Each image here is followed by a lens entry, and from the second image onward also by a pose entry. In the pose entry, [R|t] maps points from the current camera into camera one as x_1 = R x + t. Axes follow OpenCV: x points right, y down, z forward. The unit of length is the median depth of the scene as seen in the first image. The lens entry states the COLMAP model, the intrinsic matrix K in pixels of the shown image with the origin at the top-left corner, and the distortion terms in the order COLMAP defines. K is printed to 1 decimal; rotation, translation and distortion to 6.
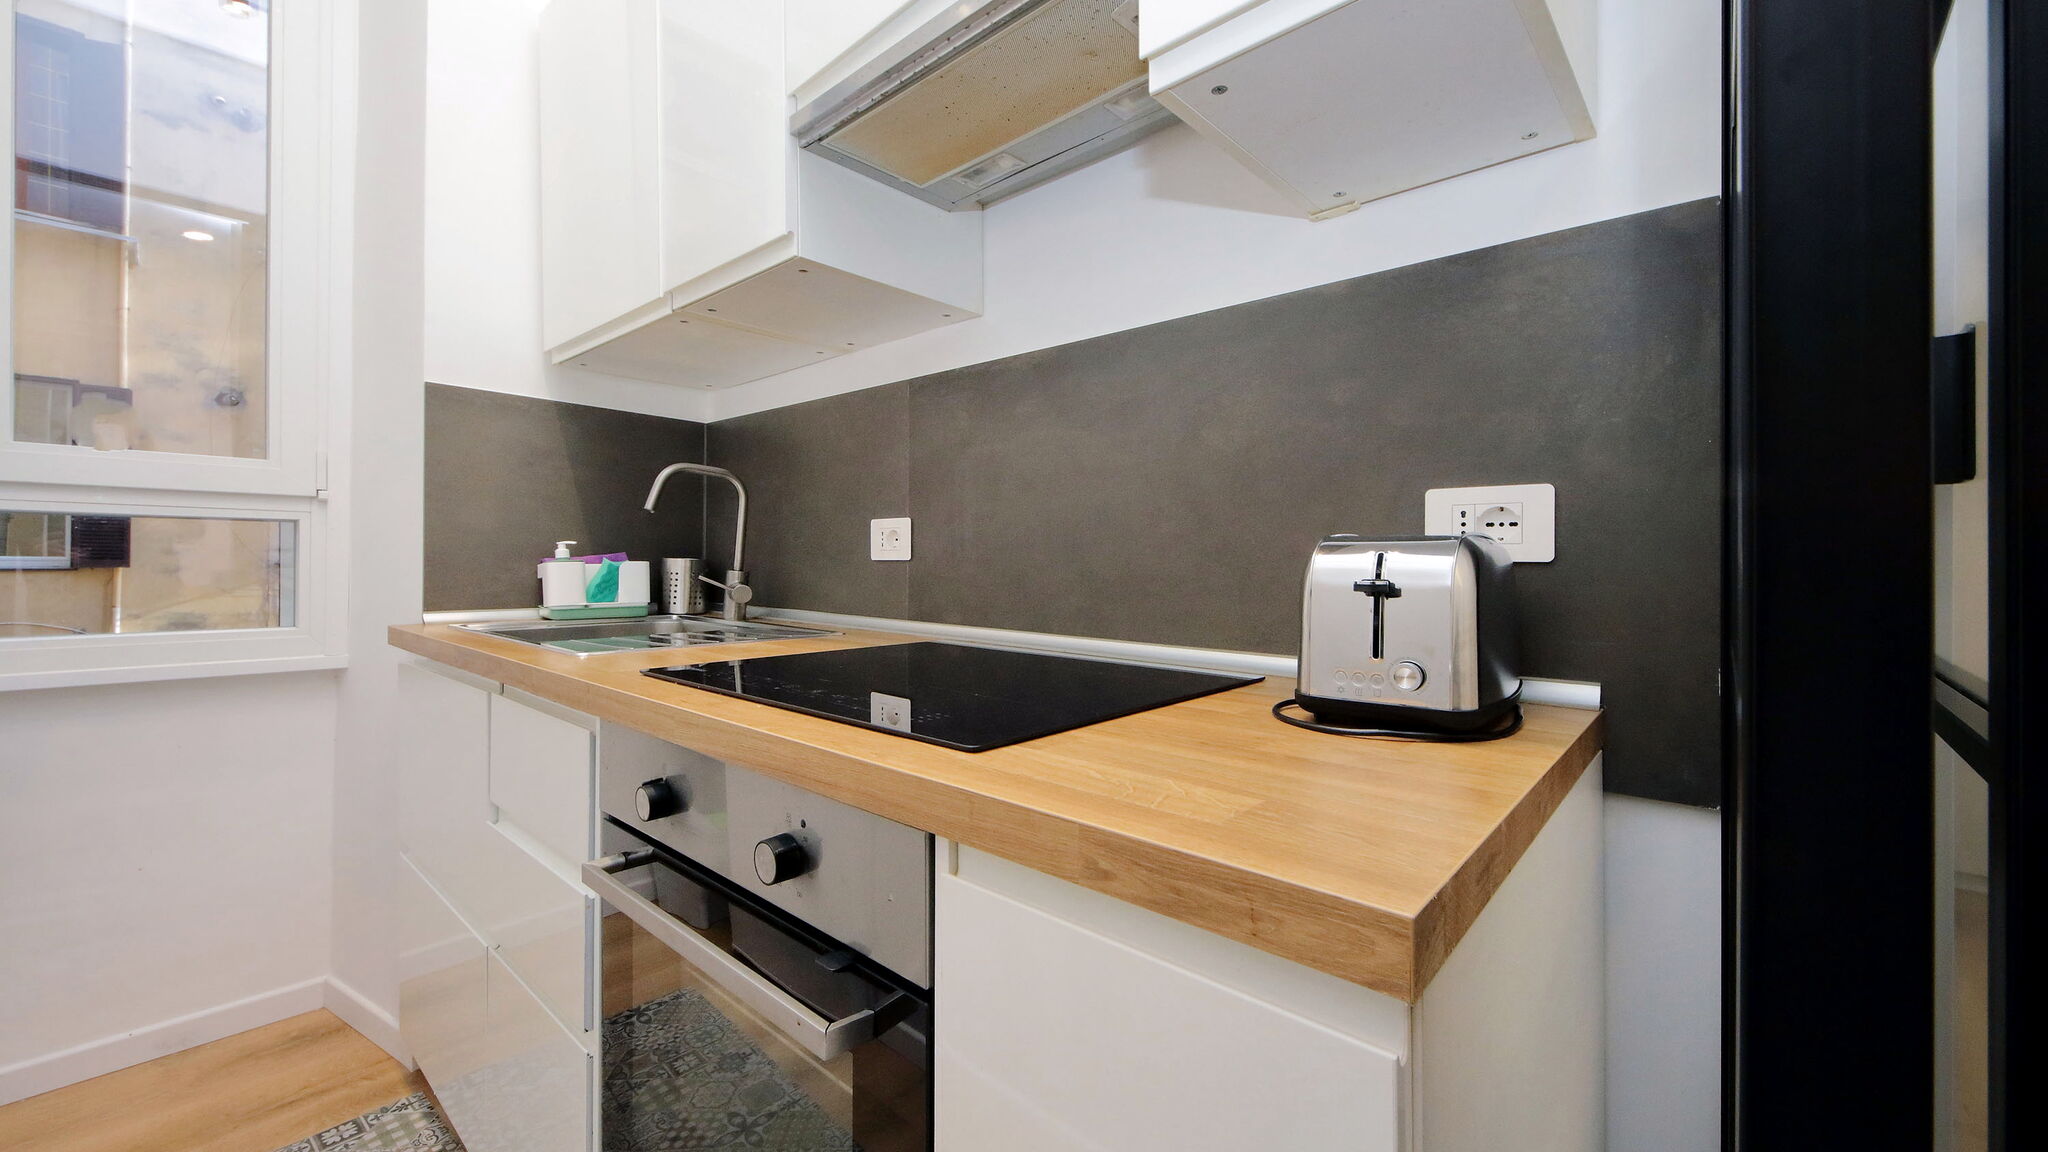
lens RADIAL K [[761.8, 0, 1098.4], [0, 761.8, 548.8], [0, 0, 1]] dist [0.007305, -0.000216]
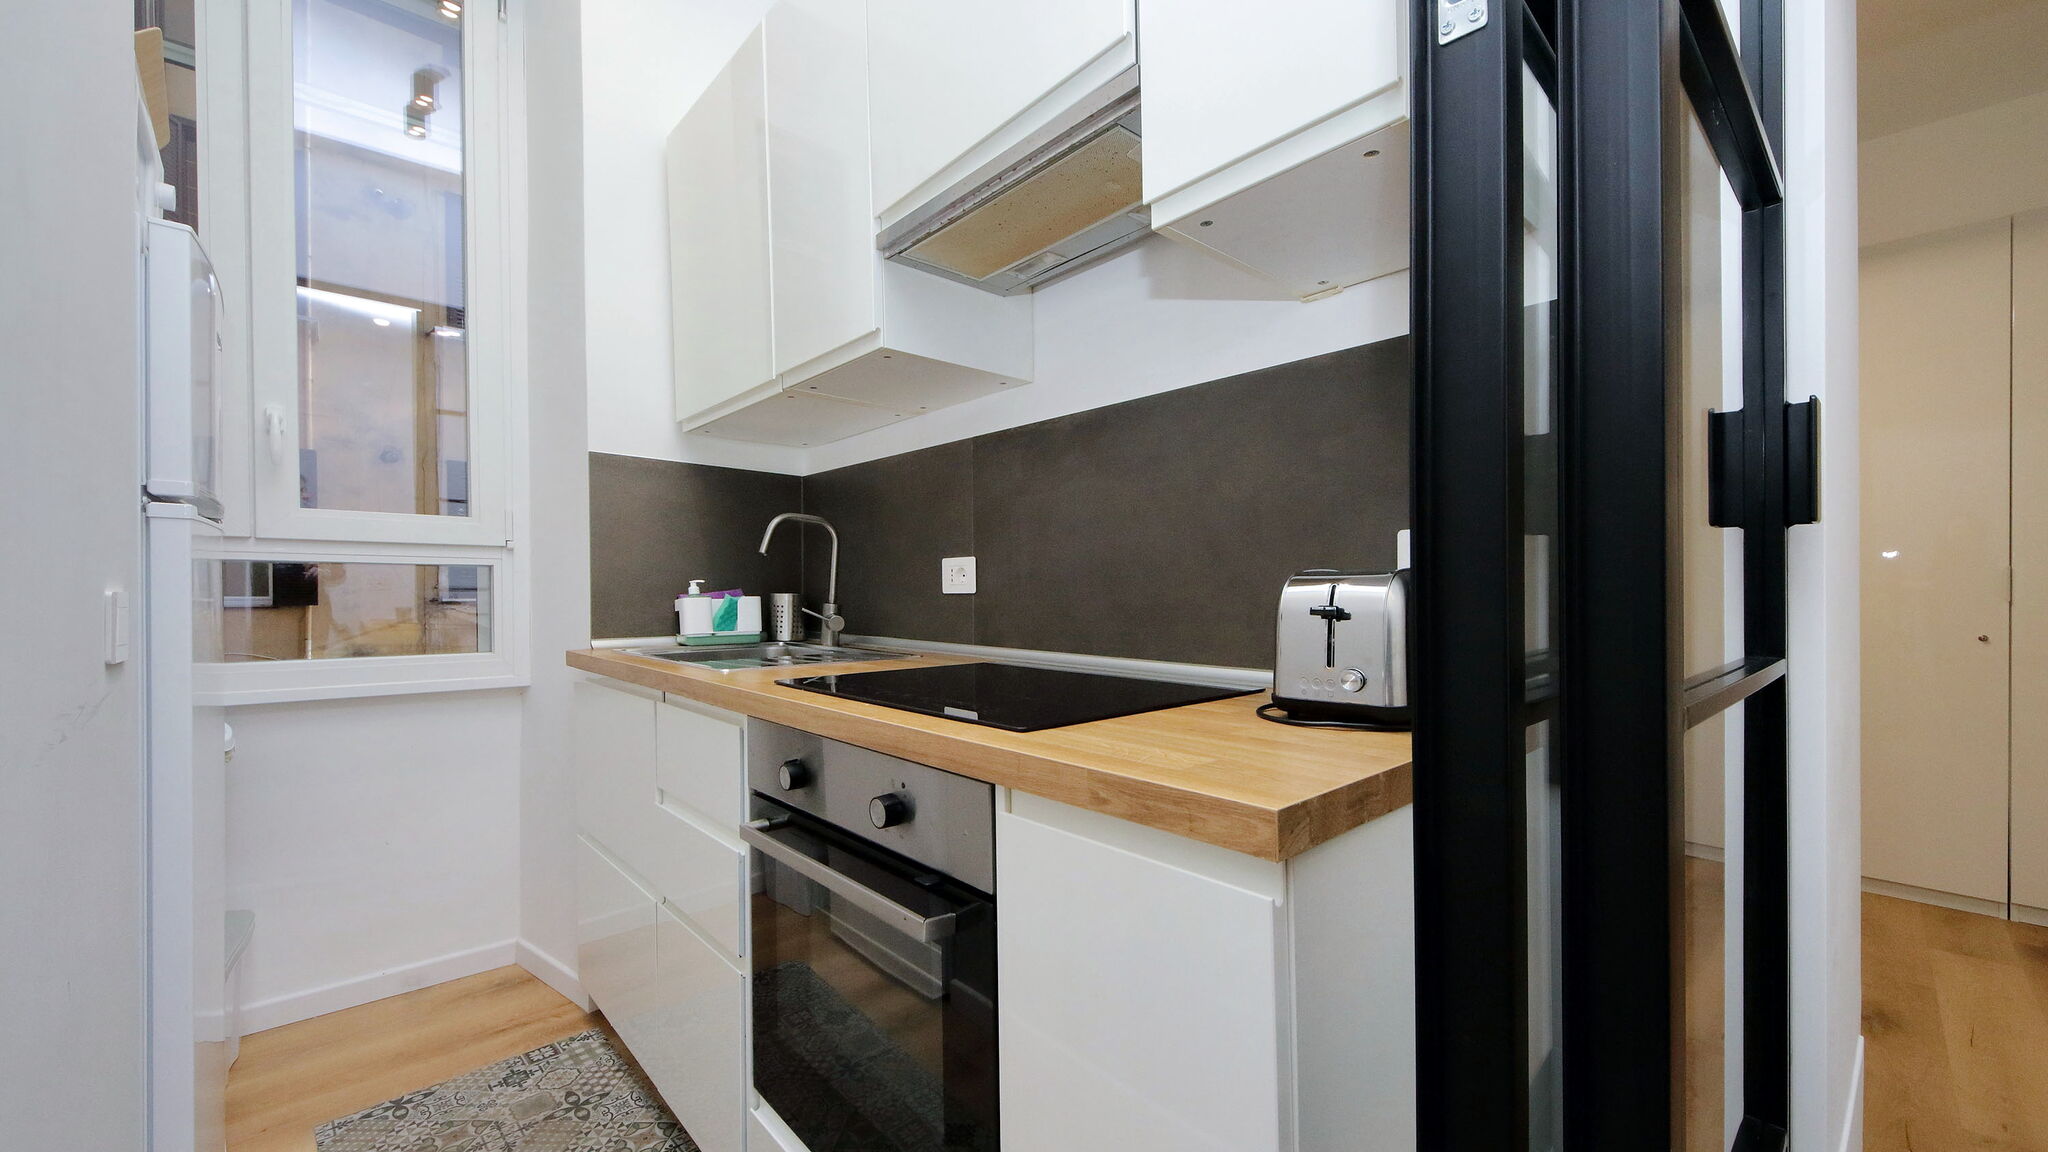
lens RADIAL K [[794.3, 0, 1035.1], [0, 794.3, 586.1], [0, 0, 1]] dist [-0.001875, -0.000562]
pose [[0.985926, -0.011765, -0.166765, 0.055380], [0.013264, 0.999881, 0.007879, -0.005740], [0.166652, -0.009980, 0.985965, -0.223309]]
